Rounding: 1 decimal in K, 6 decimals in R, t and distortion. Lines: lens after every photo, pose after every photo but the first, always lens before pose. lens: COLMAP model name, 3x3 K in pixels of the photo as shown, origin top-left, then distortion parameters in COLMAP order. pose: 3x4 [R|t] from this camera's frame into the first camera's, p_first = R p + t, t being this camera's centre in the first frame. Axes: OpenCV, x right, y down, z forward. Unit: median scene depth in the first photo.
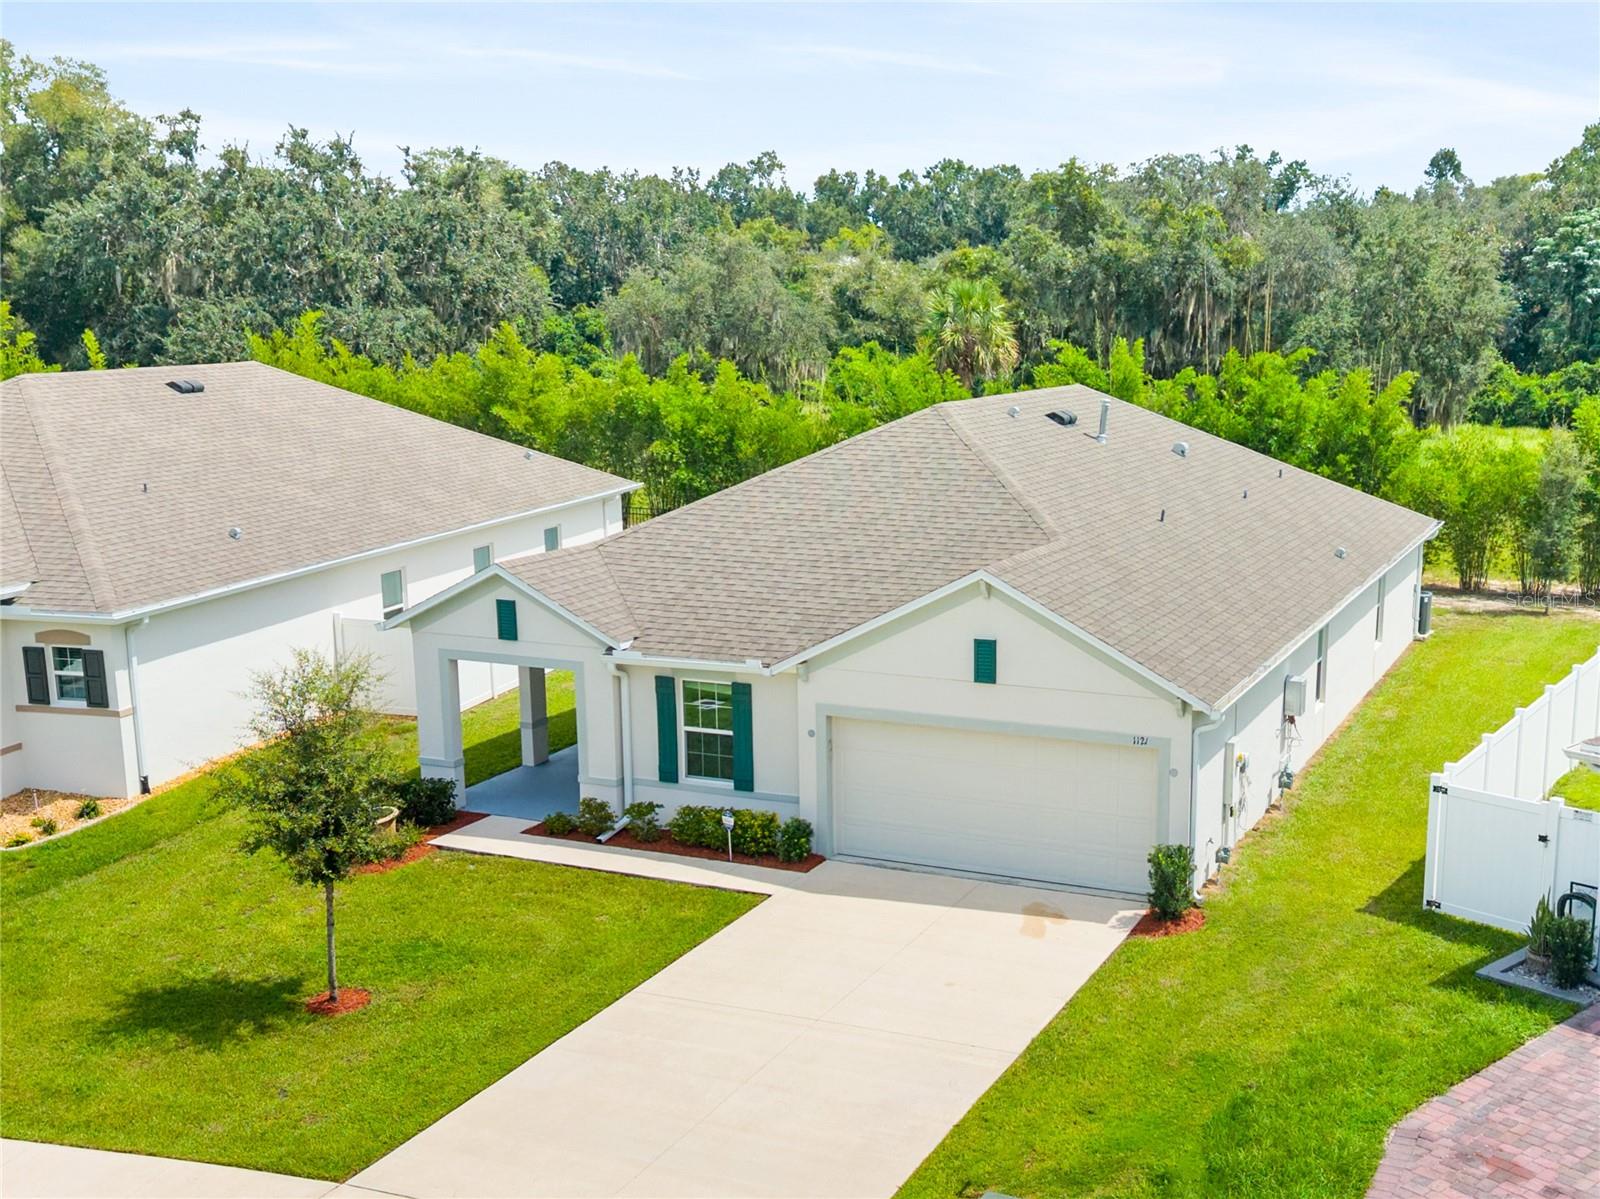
lens RADIAL K [[1652.9, 0, 982.2], [0, 1652.9, 496.1], [0, 0, 1]] dist [0.017861, -0.024824]
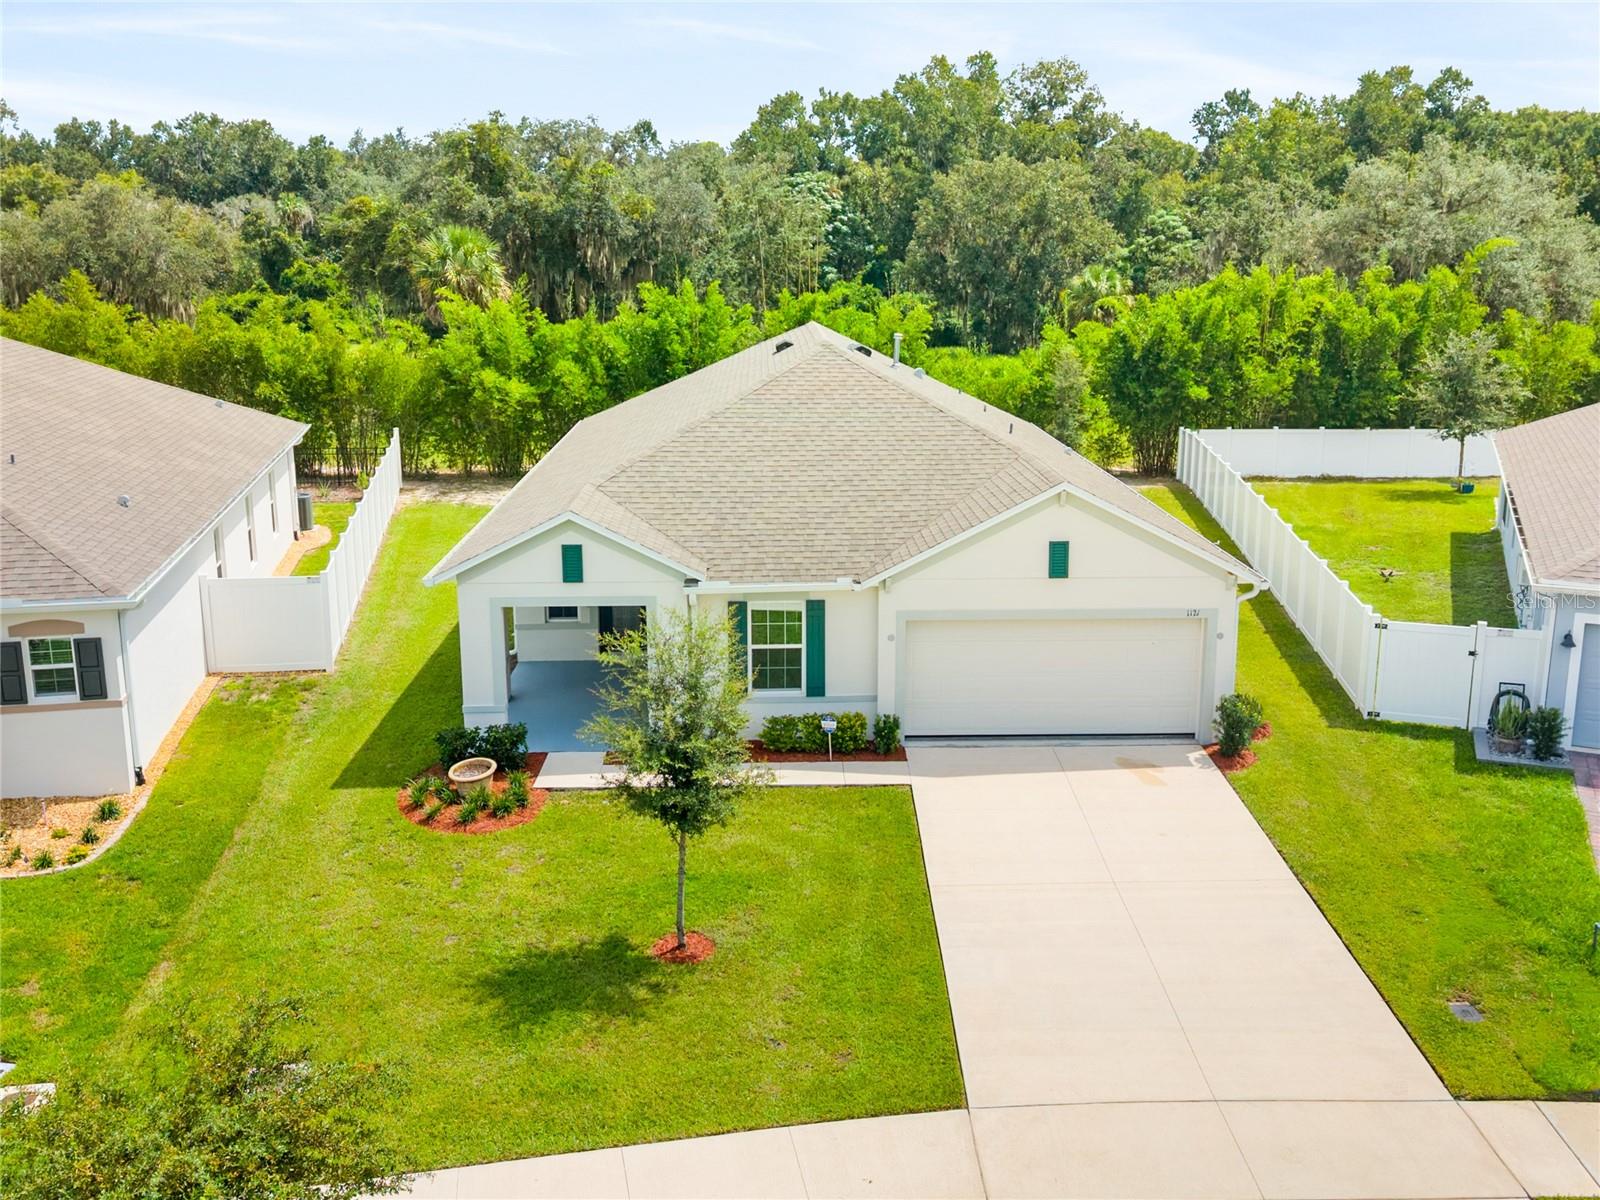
lens RADIAL K [[1366.3, 0, 792.6], [0, 1366.3, 457.9], [0, 0, 1]] dist [0.032495, -0.044667]
pose [[0.924477, -0.061291, 0.376278, -0.509729], [0.050468, 0.997981, 0.038564, -0.018161], [-0.377882, -0.016662, 0.925704, 0.167143]]
